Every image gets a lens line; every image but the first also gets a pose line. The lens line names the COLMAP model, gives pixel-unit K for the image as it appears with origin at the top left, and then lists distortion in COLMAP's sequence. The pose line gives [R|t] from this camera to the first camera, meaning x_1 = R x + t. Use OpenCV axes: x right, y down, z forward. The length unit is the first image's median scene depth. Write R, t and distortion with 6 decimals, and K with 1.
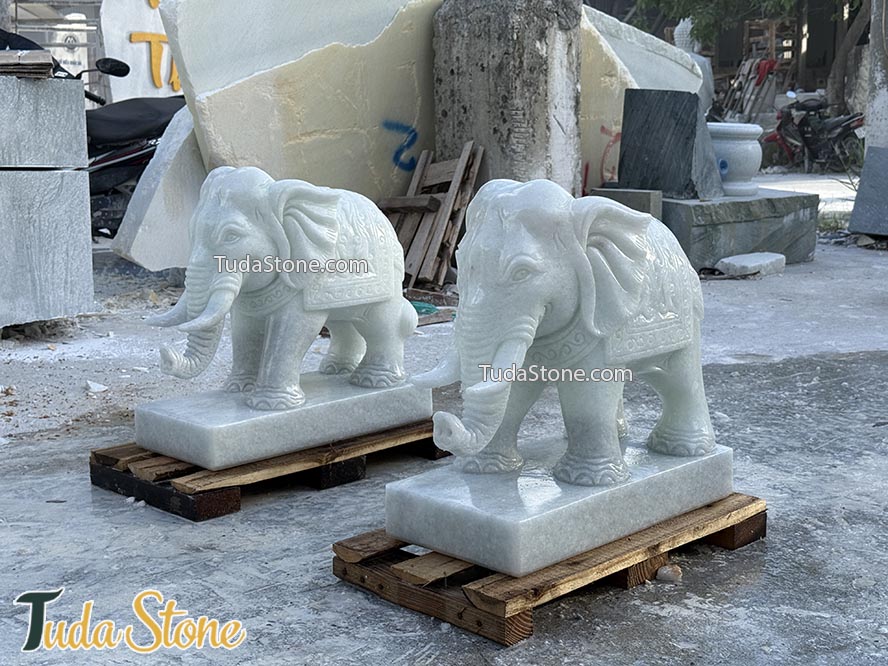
lens RADIAL K [[1245.6, 0, 444.0], [0, 1245.6, 333.0], [0, 0, 1]] dist [0.138372, -0.133251]
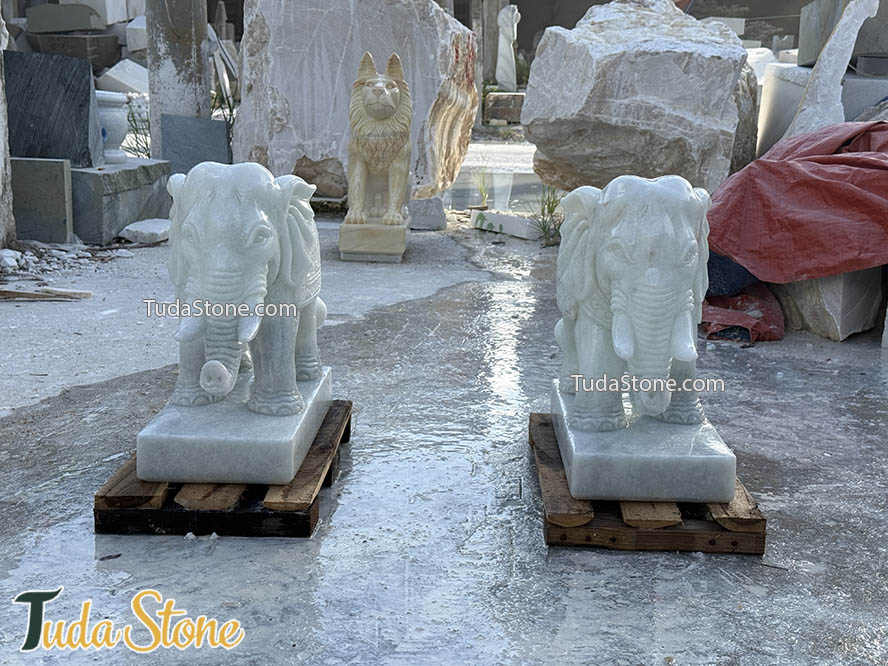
lens RADIAL K [[1245.6, 0, 444.0], [0, 1245.6, 333.0], [0, 0, 1]] dist [0.138372, -0.133251]
pose [[0.719387, -0.111302, 0.685634, -0.338344], [0.085209, 0.993764, 0.071919, -0.028790], [-0.689364, 0.006685, 0.724385, 0.104133]]
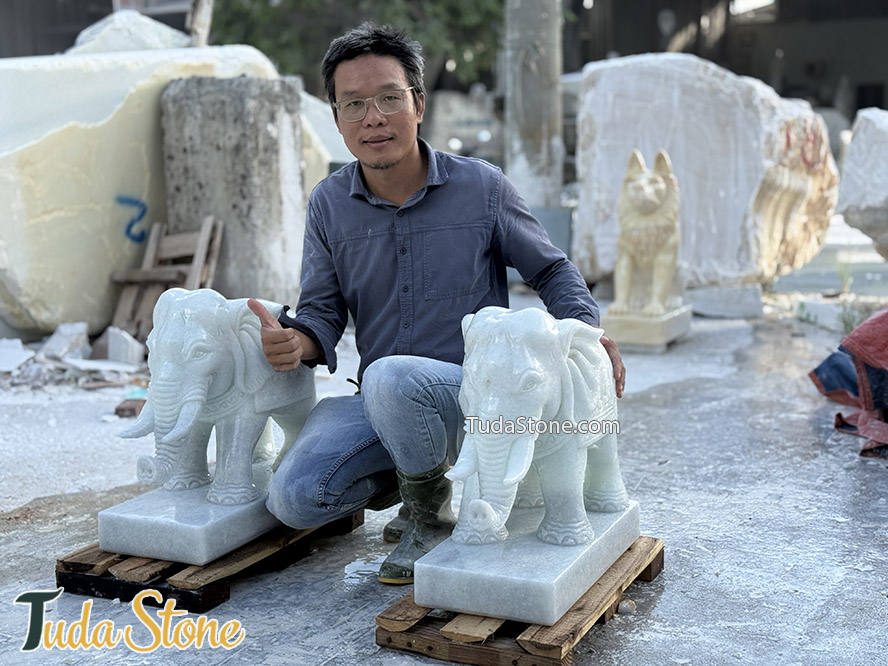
lens RADIAL K [[1245.6, 0, 444.0], [0, 1245.6, 333.0], [0, 0, 1]] dist [0.138372, -0.133251]
pose [[0.939184, -0.051780, 0.339489, -0.160451], [0.058985, 0.998199, -0.010932, -0.032627], [-0.338311, 0.030292, 0.940547, -0.058615]]
